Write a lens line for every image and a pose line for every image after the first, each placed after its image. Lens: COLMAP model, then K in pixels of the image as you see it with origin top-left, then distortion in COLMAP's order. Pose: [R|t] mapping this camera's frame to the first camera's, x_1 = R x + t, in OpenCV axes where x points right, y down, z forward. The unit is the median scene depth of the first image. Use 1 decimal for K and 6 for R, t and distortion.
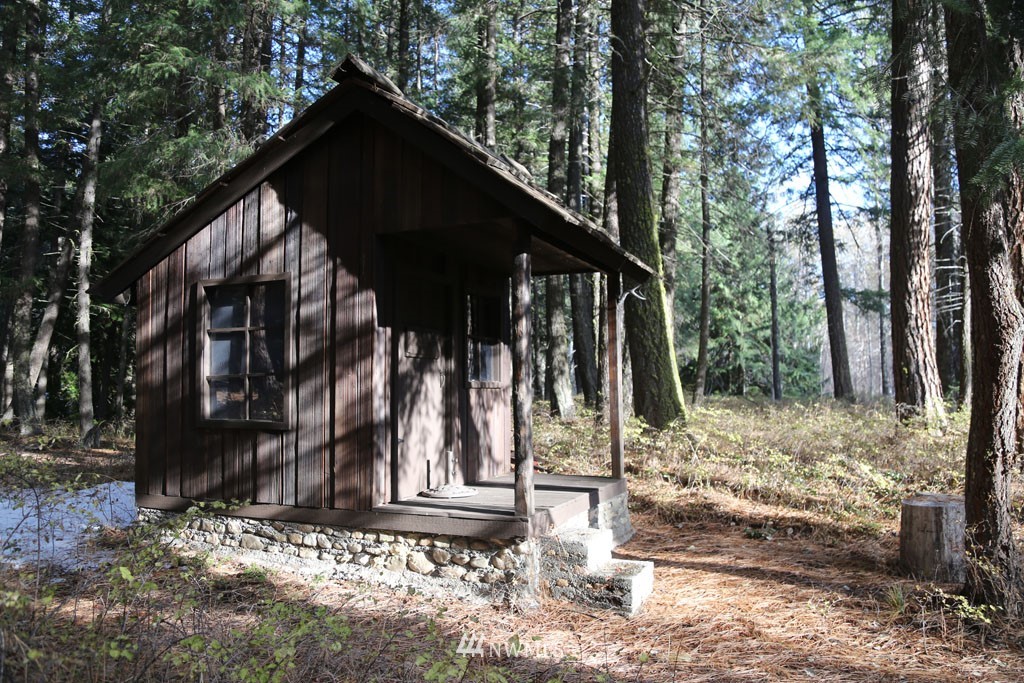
lens RADIAL K [[838.3, 0, 516.1], [0, 838.3, 341.6], [0, 0, 1]] dist [-0.052802, 0.081974]
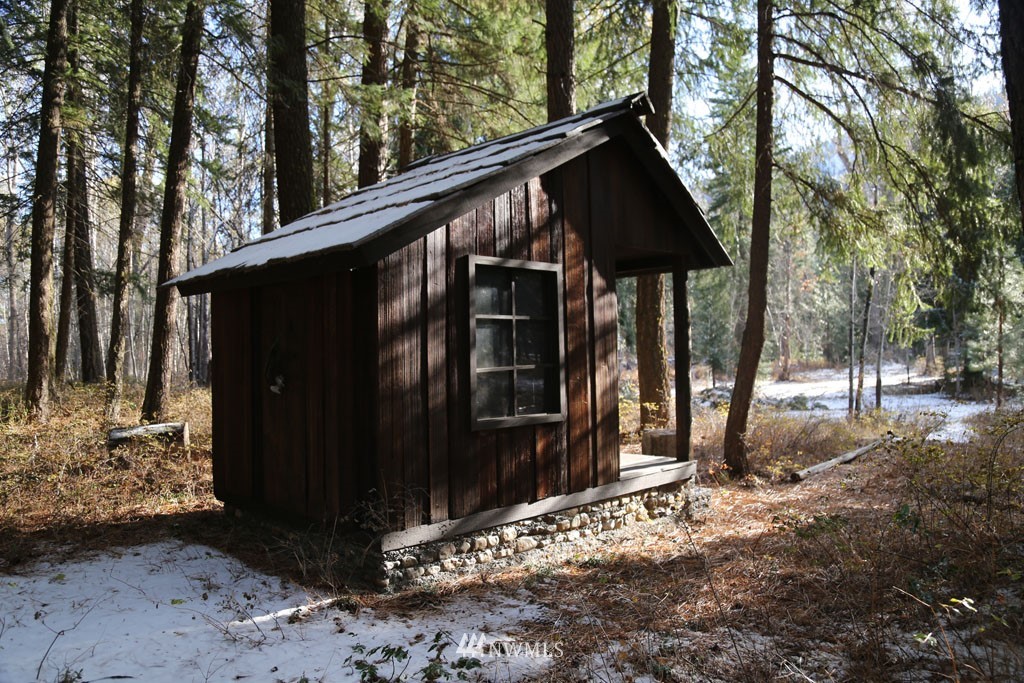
lens RADIAL K [[838.3, 0, 516.1], [0, 838.3, 341.6], [0, 0, 1]] dist [-0.052802, 0.081974]
pose [[0.238341, 0.008886, 0.971141, -1.296353], [-0.047893, 0.998849, 0.002614, 0.008651], [-0.970000, -0.047133, 0.238492, 0.825267]]
